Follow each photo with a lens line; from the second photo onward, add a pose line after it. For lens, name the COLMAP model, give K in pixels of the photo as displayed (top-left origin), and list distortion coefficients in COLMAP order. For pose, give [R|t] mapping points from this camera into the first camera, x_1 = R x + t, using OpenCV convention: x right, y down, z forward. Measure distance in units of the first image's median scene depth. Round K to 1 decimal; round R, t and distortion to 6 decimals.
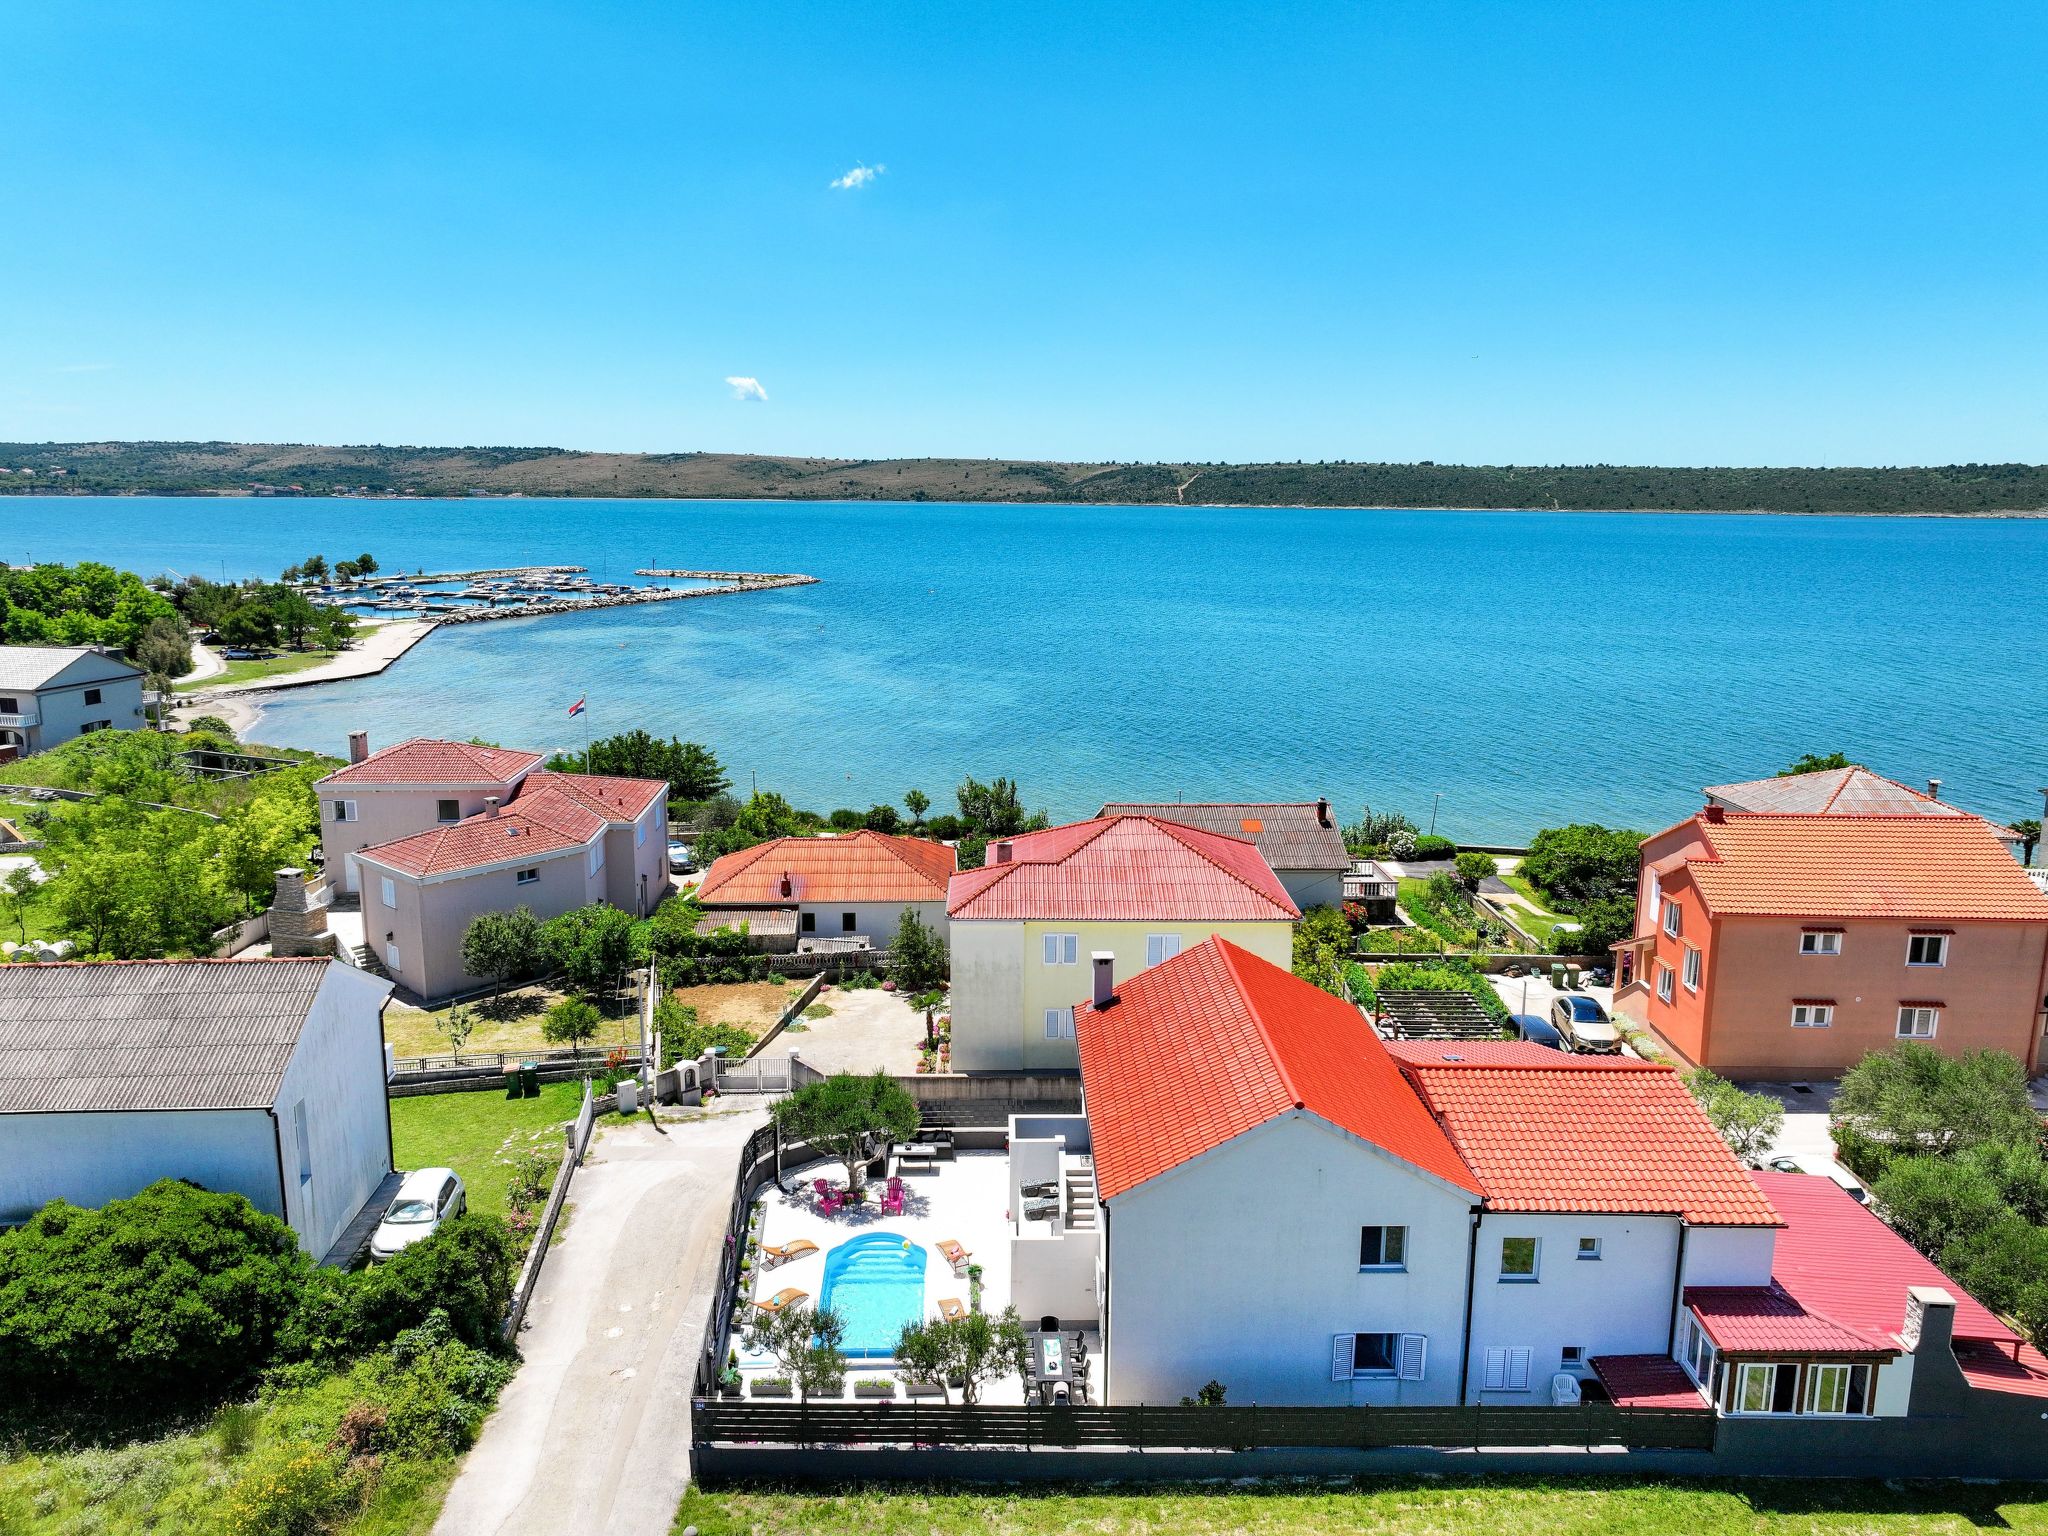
lens RADIAL K [[1450.0, 0, 1030.7], [0, 1450.0, 768.8], [0, 0, 1]] dist [-0.002108, 0.018755]
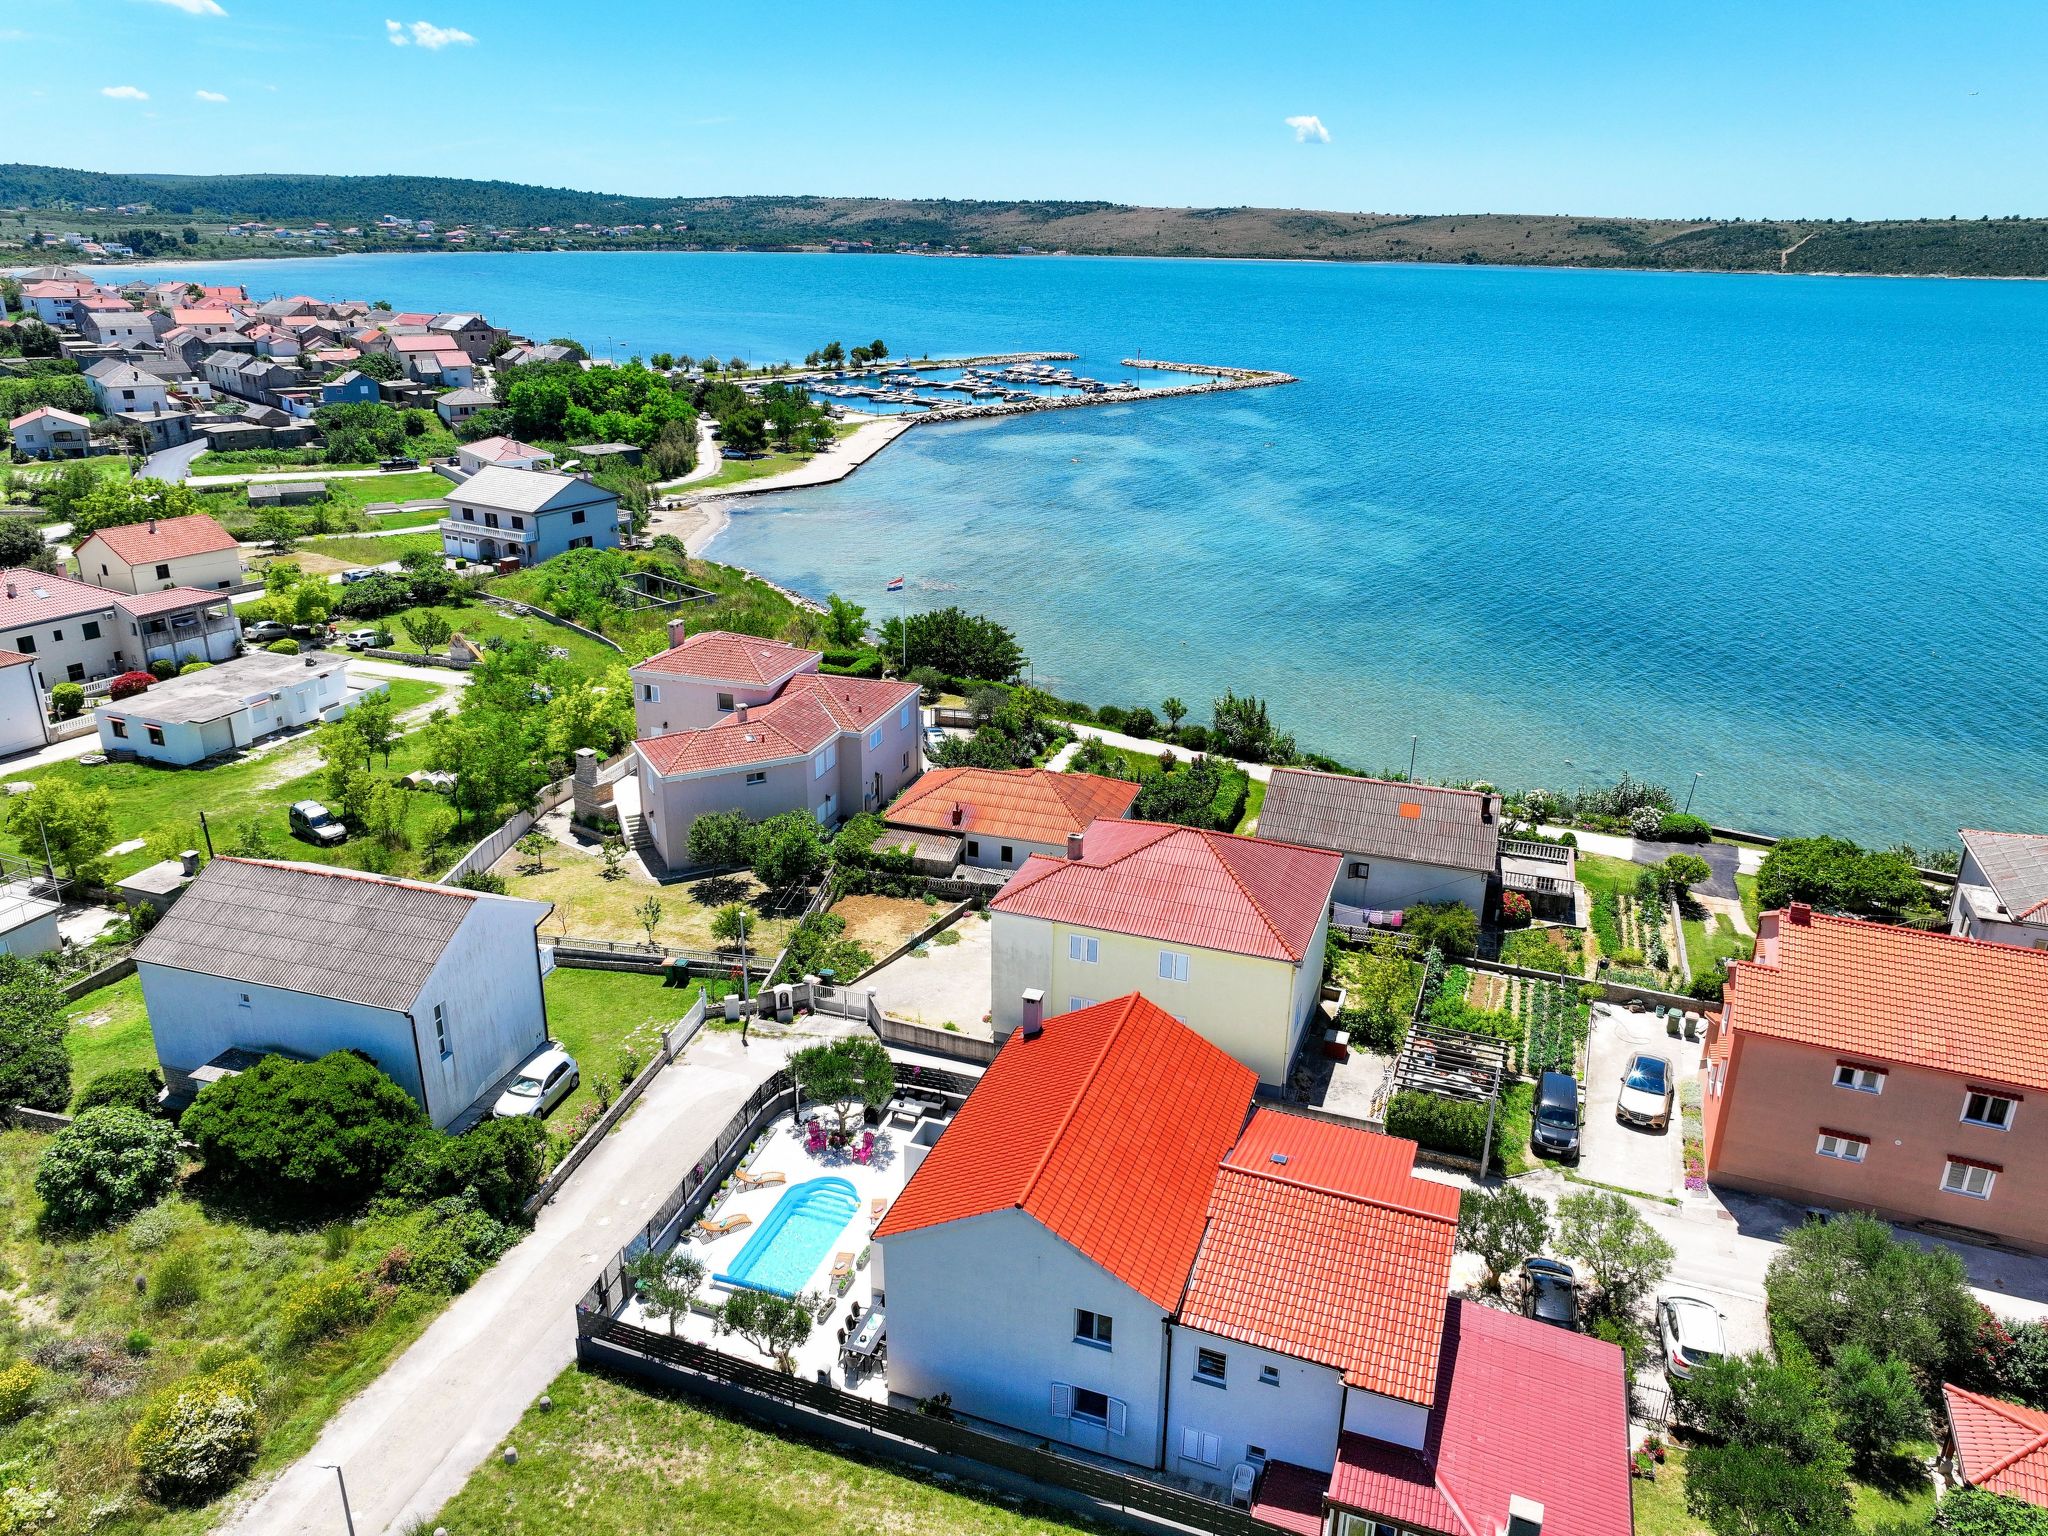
lens RADIAL K [[1450.0, 0, 1030.7], [0, 1450.0, 768.8], [0, 0, 1]] dist [-0.002108, 0.018755]
pose [[0.932405, 0.132635, -0.336199, 0.270003], [-0.076136, 0.981435, 0.176036, -0.163897], [0.353306, -0.138540, 0.925193, -0.026559]]
